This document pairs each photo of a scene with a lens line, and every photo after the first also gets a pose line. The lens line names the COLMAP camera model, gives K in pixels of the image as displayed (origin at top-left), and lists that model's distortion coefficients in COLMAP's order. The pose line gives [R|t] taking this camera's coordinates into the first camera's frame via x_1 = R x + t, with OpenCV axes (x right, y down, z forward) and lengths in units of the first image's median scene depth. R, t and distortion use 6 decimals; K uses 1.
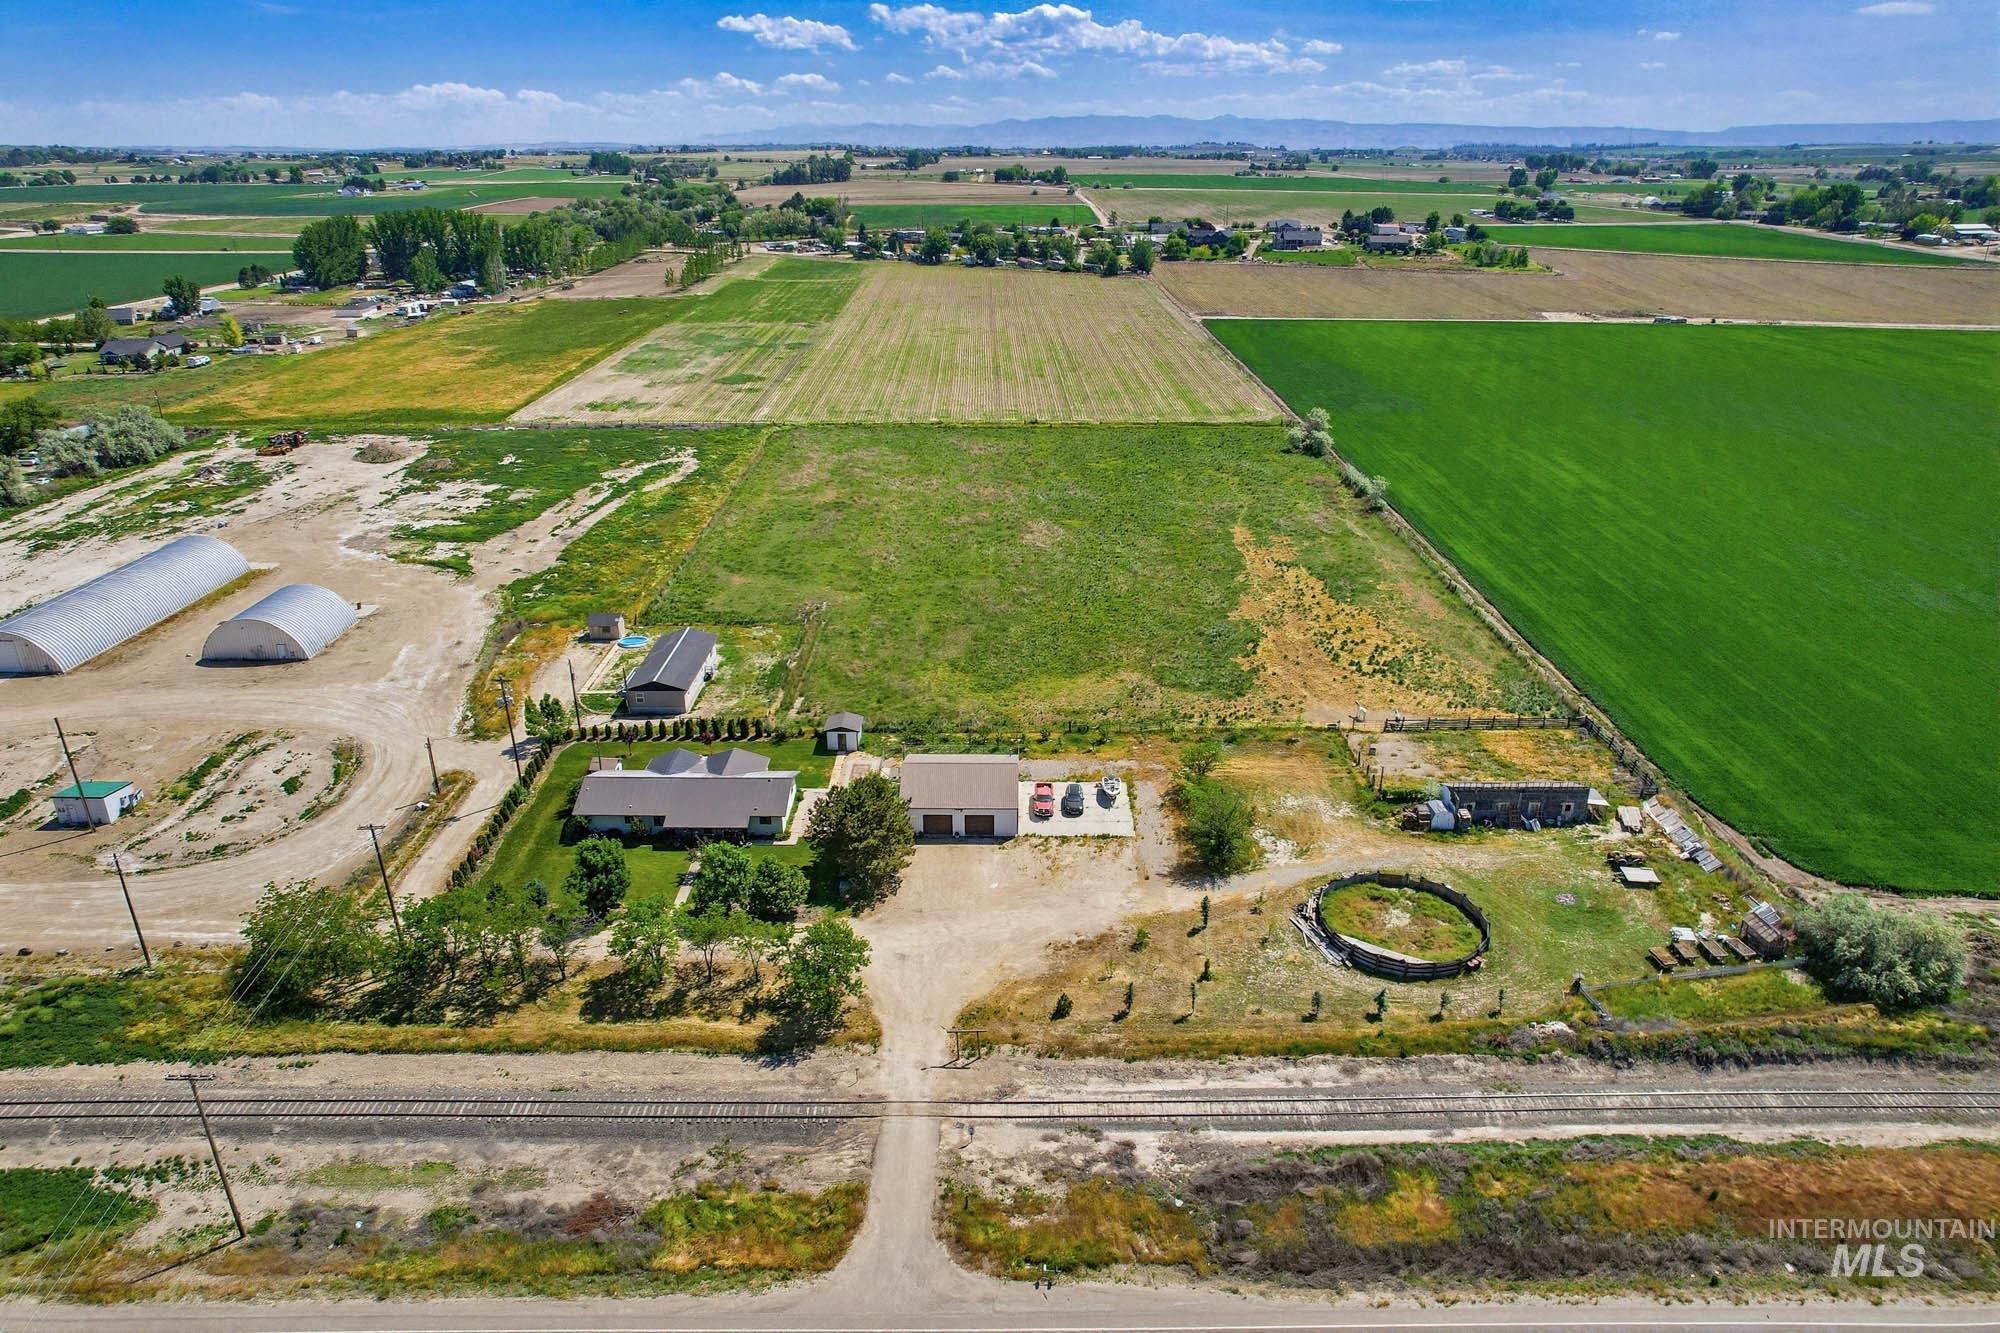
lens RADIAL K [[1278.8, 0, 1006.1], [0, 1278.8, 662.9], [0, 0, 1]] dist [-0.078152, 0.077911]
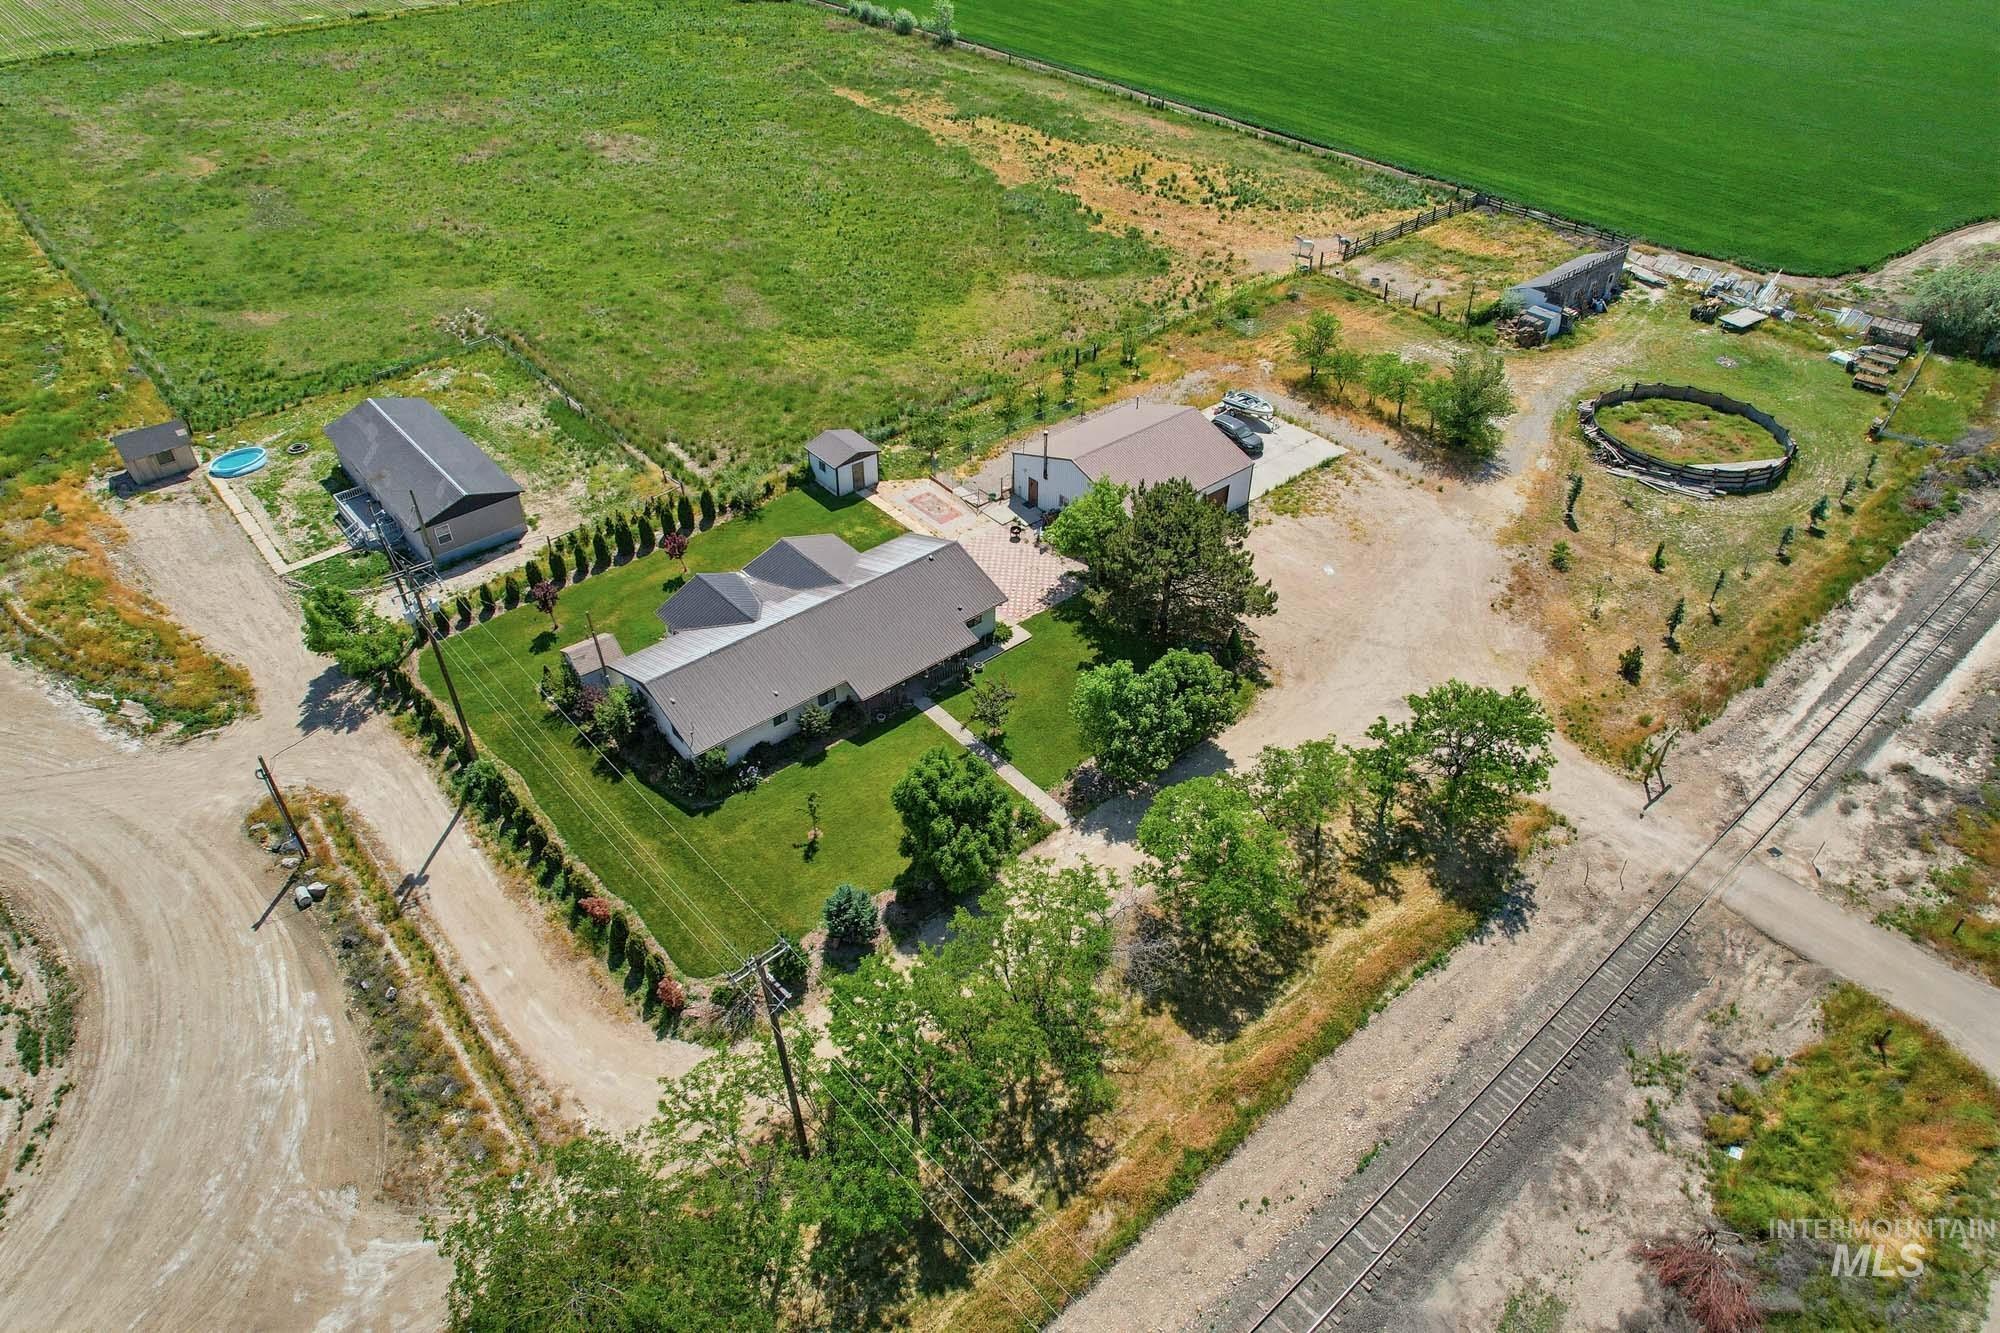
lens RADIAL K [[1278.8, 0, 1006.1], [0, 1278.8, 662.9], [0, 0, 1]] dist [-0.078152, 0.077911]
pose [[0.753461, -0.405115, 0.517859, -0.310836], [0.244129, 0.903697, 0.351756, -0.040989], [-0.610490, -0.138610, 0.779801, 0.324977]]
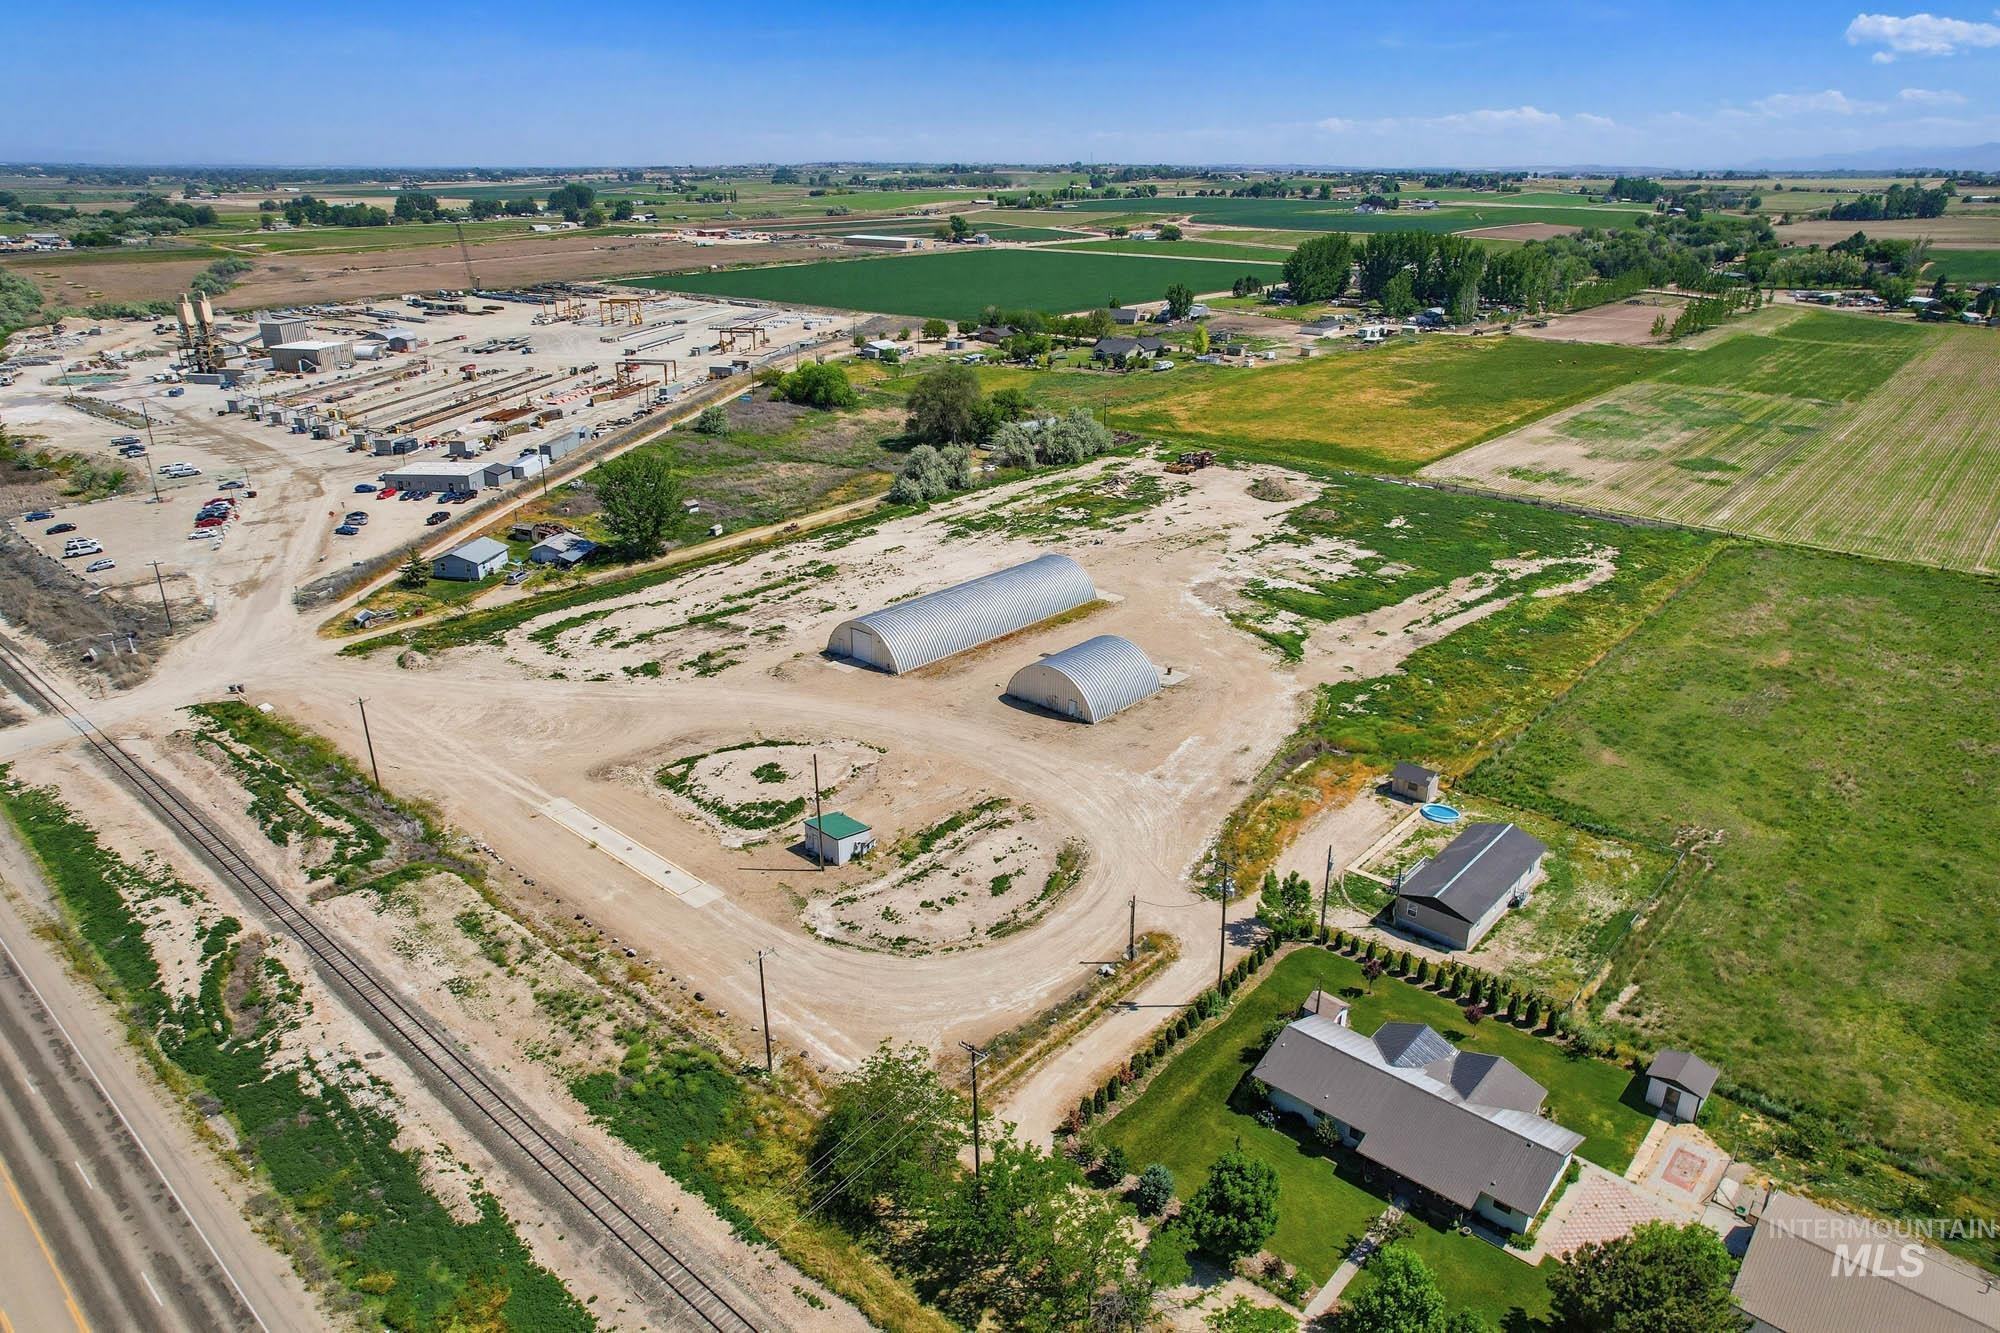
lens RADIAL K [[1278.8, 0, 1006.1], [0, 1278.8, 662.9], [0, 0, 1]] dist [-0.078152, 0.077911]
pose [[0.747923, 0.244647, -0.617057, -0.029310], [-0.253935, 0.964344, 0.074548, -0.083561], [0.613294, 0.100936, 0.783379, 0.185326]]
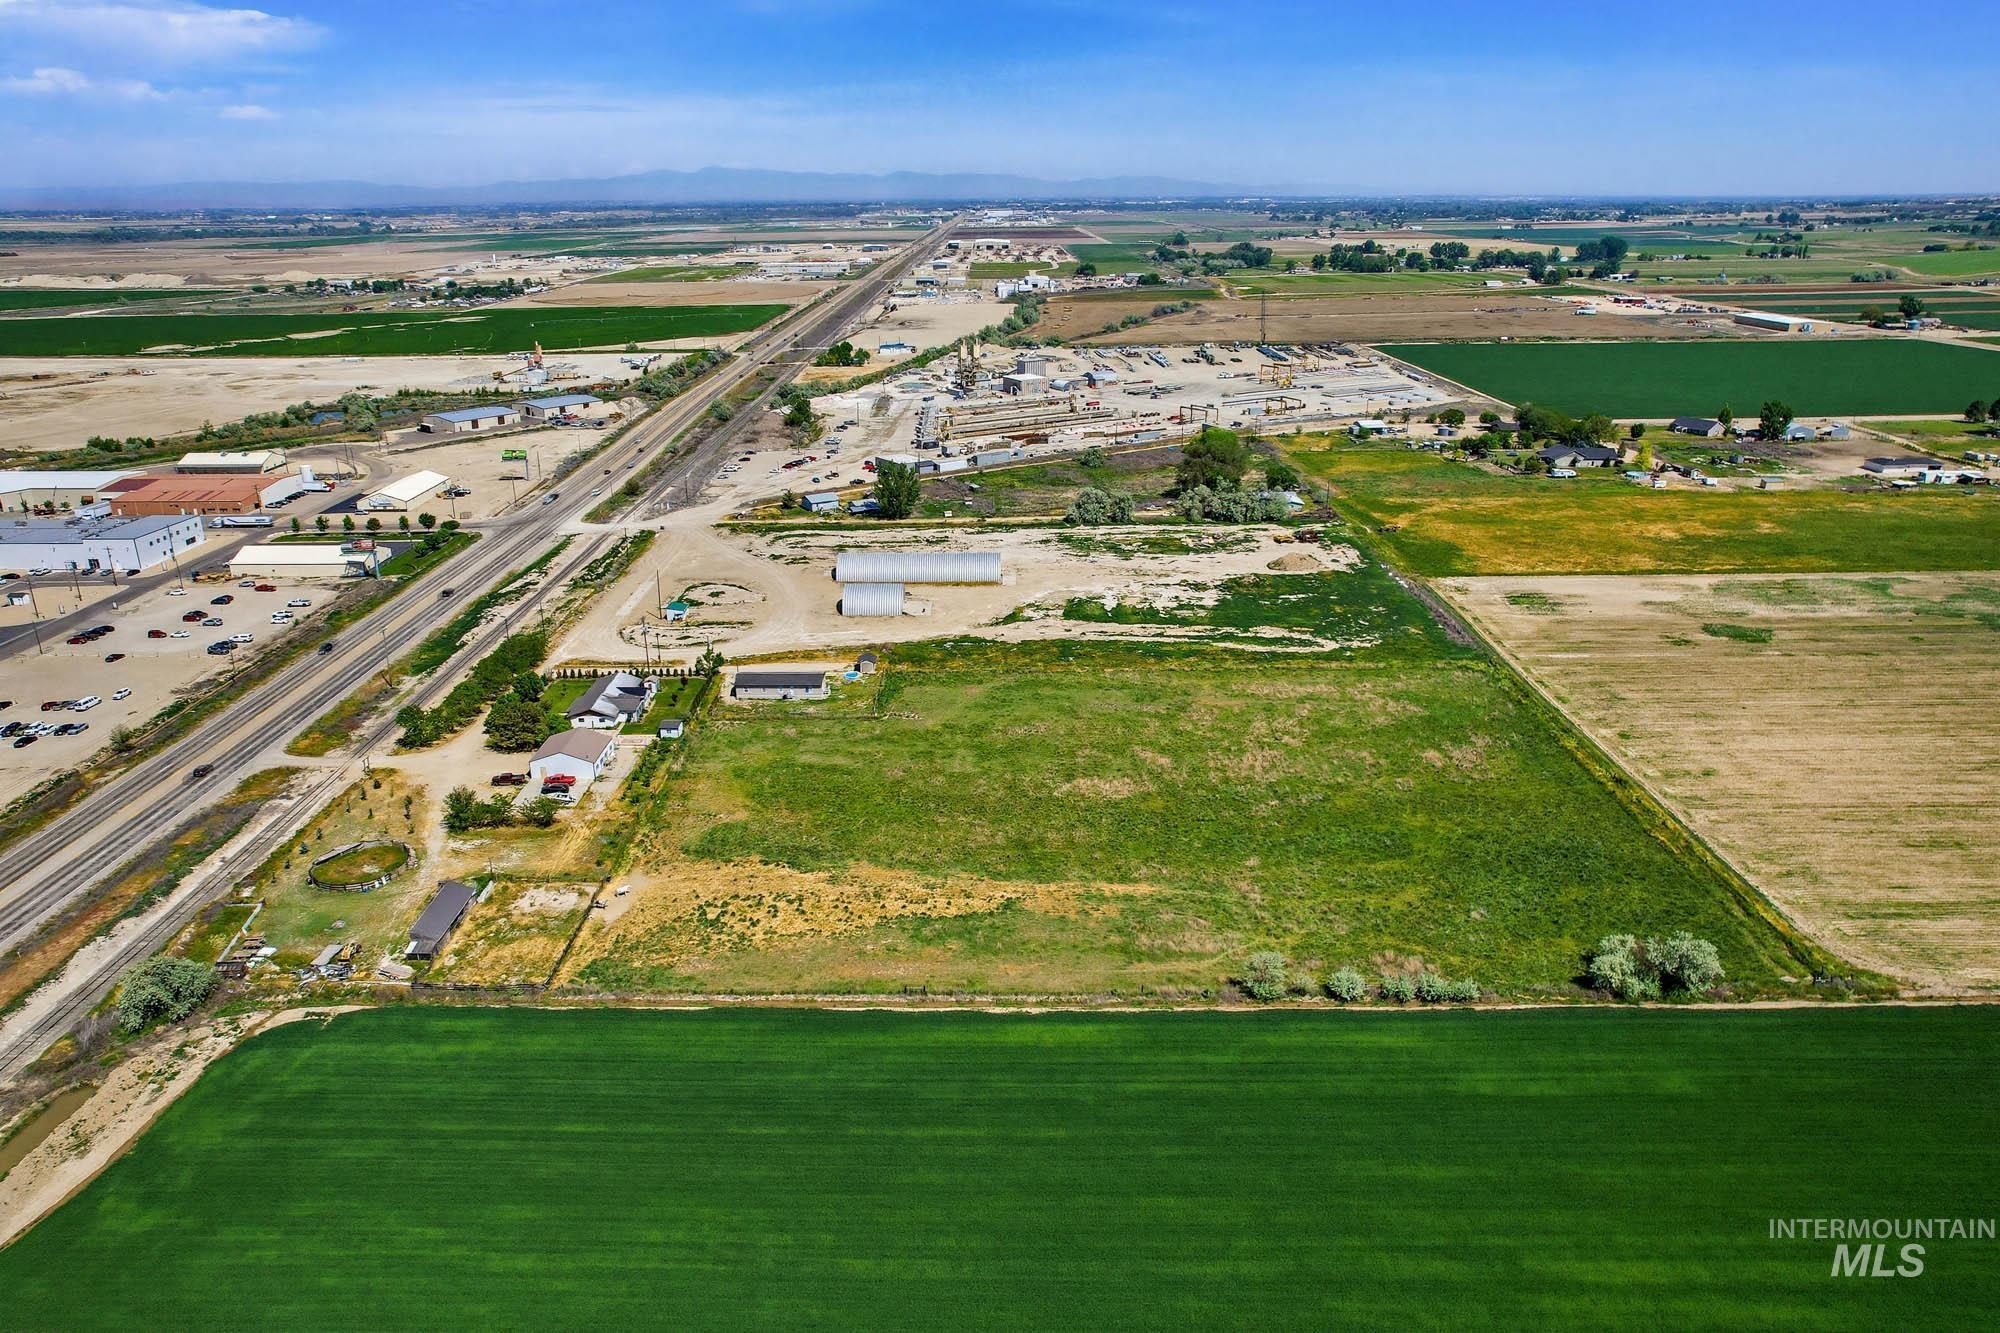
lens RADIAL K [[1301.6, 0, 953.1], [0, 1301.6, 664.4], [0, 0, 1]] dist [-0.049574, 0.042823]
pose [[-0.029351, 0.338534, -0.940496, 1.046570], [-0.368357, 0.871019, 0.325021, -0.516558], [0.929221, 0.355978, 0.099136, 0.826418]]
